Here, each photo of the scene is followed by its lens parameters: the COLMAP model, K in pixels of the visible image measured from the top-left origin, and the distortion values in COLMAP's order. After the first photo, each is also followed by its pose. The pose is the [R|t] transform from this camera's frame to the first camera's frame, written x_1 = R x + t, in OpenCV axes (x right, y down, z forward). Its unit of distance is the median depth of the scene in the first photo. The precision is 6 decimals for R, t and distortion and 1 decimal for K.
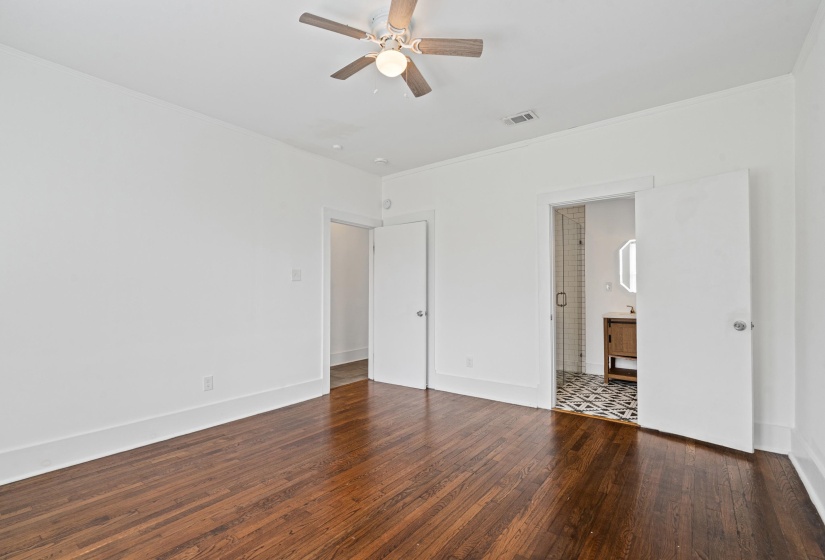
lens RADIAL K [[376.7, 0, 405.8], [0, 376.7, 286.1], [0, 0, 1]] dist [-0.007796, -0.000214]
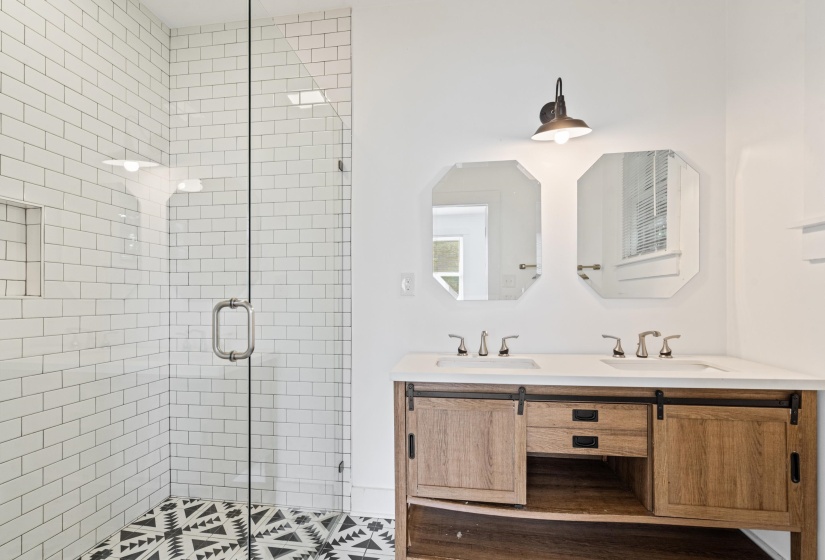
lens RADIAL K [[376.7, 0, 409.3], [0, 376.7, 287.3], [0, 0, 1]] dist [-0.007796, -0.000214]
pose [[0.871411, 0.008086, 0.490487, 0.384530], [-0.004110, 0.999949, -0.009182, 0.008800], [-0.490536, 0.005986, 0.871400, 0.723189]]
